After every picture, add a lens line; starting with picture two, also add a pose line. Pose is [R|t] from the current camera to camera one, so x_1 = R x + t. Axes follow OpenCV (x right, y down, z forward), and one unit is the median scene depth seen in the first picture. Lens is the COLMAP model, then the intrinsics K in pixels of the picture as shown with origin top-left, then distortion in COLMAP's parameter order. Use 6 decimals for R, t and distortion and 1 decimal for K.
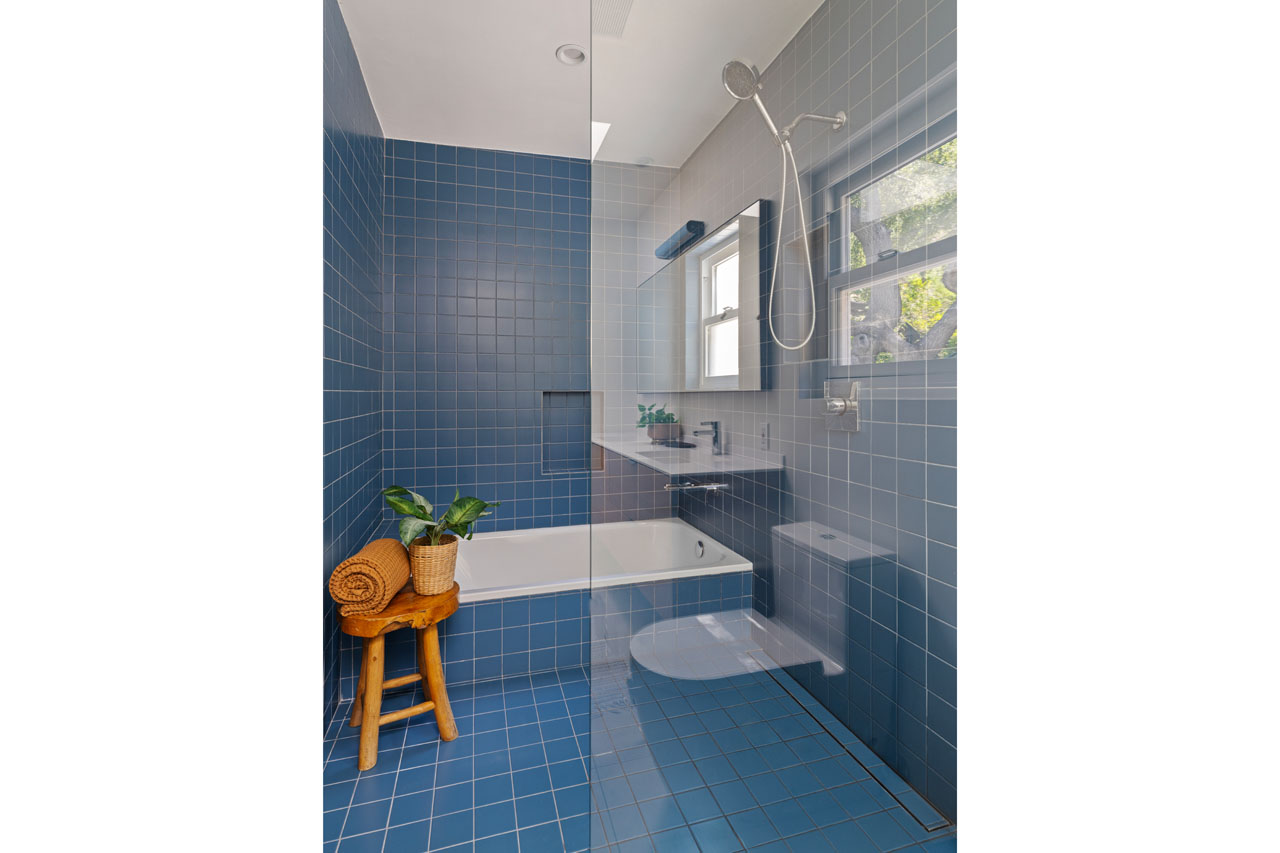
lens RADIAL K [[543.3, 0, 648.4], [0, 543.3, 393.1], [0, 0, 1]] dist [-0.000112, 0.000034]
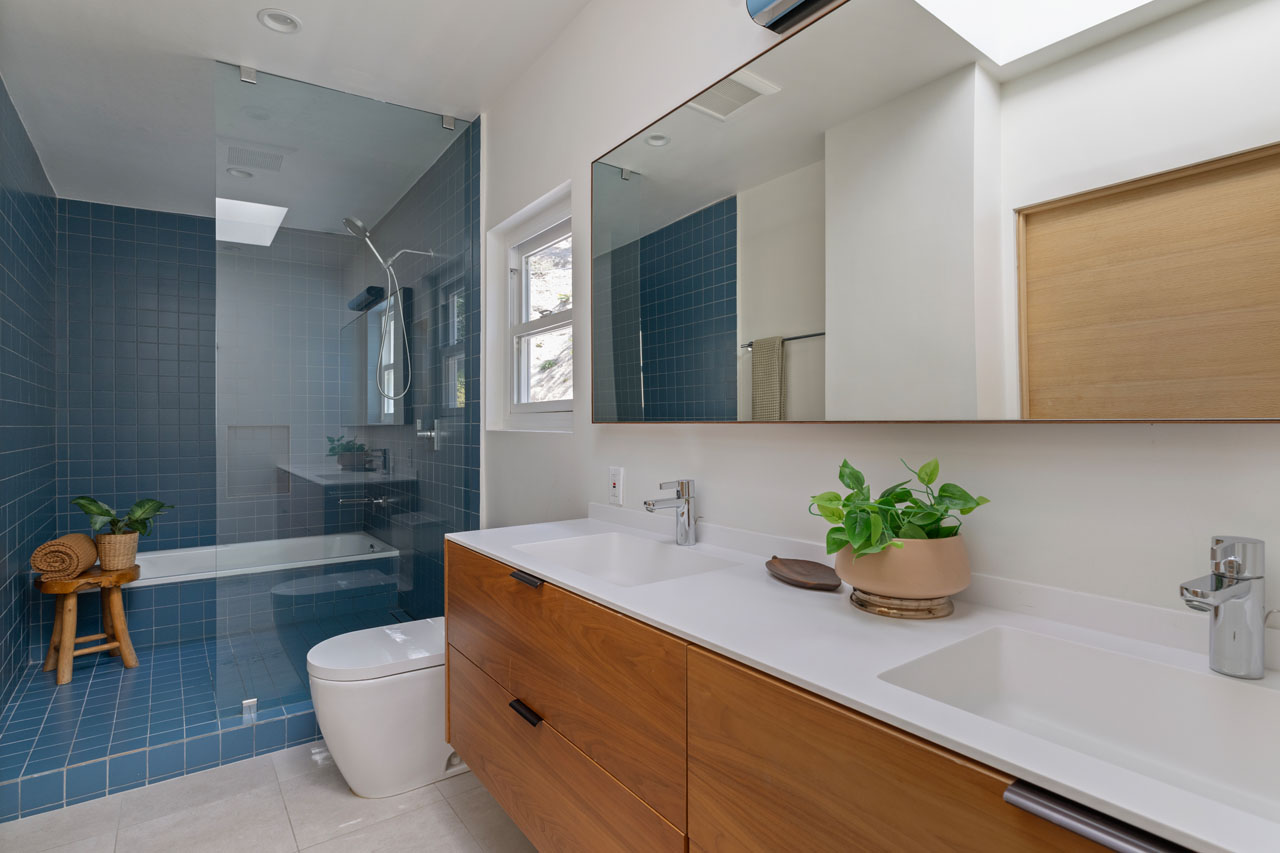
lens RADIAL K [[624.5, 0, 639.5], [0, 624.5, 425.0], [0, 0, 1]] dist [0.002371, 0.000155]
pose [[0.943354, -0.003923, 0.331766, 0.335579], [0.004288, 0.999991, -0.000367, -0.000552], [-0.331761, 0.001769, 0.943362, -0.956107]]
